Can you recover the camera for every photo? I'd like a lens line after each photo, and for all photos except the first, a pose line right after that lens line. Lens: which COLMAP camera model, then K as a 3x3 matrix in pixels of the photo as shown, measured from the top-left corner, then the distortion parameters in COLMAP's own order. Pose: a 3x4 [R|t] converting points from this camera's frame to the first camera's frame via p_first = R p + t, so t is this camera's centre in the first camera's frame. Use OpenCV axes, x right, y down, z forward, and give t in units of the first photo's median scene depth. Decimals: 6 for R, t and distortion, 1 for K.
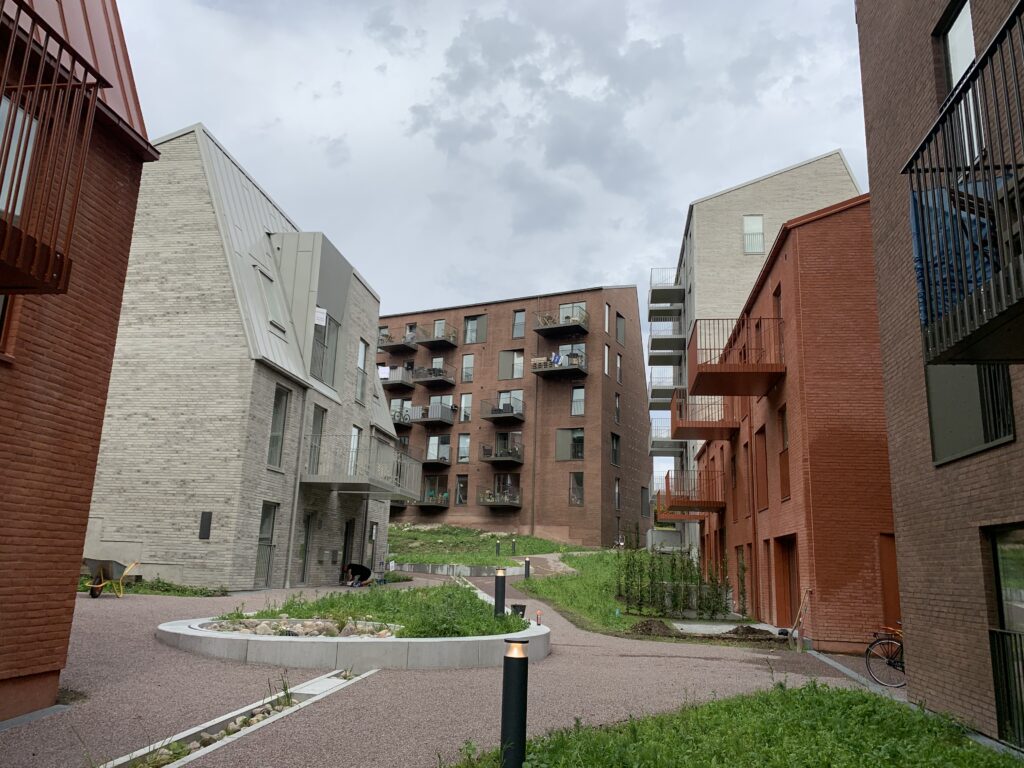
lens RADIAL K [[801.2, 0, 508.8], [0, 801.2, 386.6], [0, 0, 1]] dist [0.048081, -0.023895]
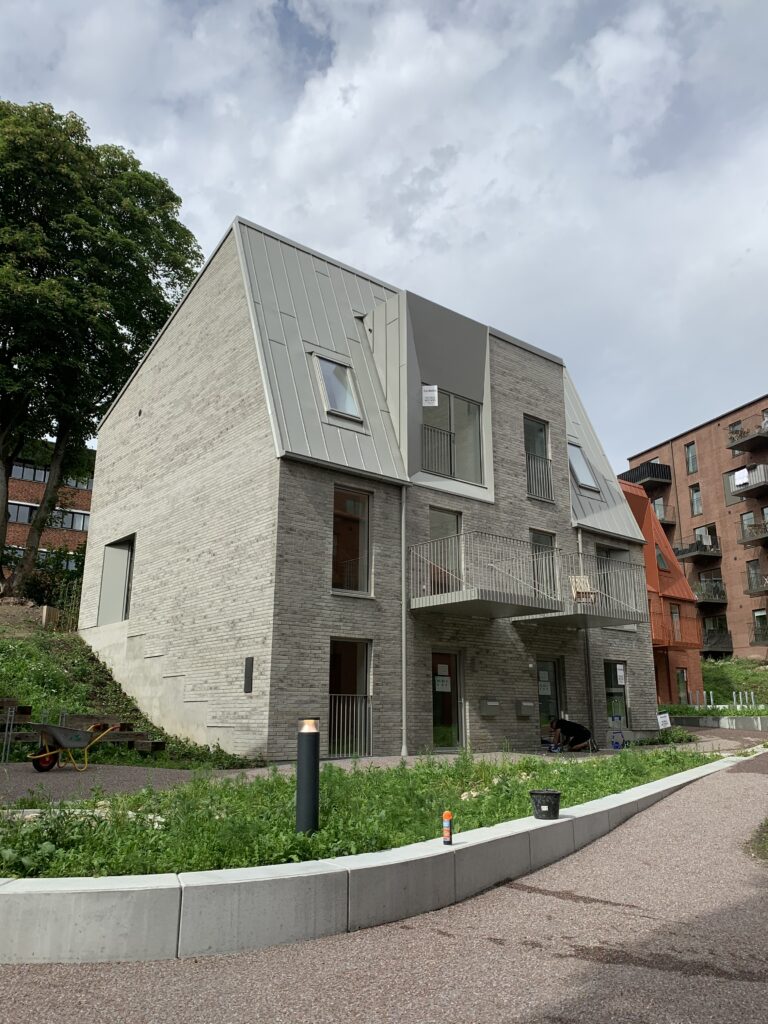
lens RADIAL K [[801.2, 0, 386.1], [0, 801.2, 489.1], [0, 0, 1]] dist [0.048081, -0.023895]
pose [[0.744518, -0.223032, -0.629245, 0.247820], [0.176732, 0.974763, -0.136391, 0.121817], [0.643784, -0.009662, 0.765146, 0.472248]]
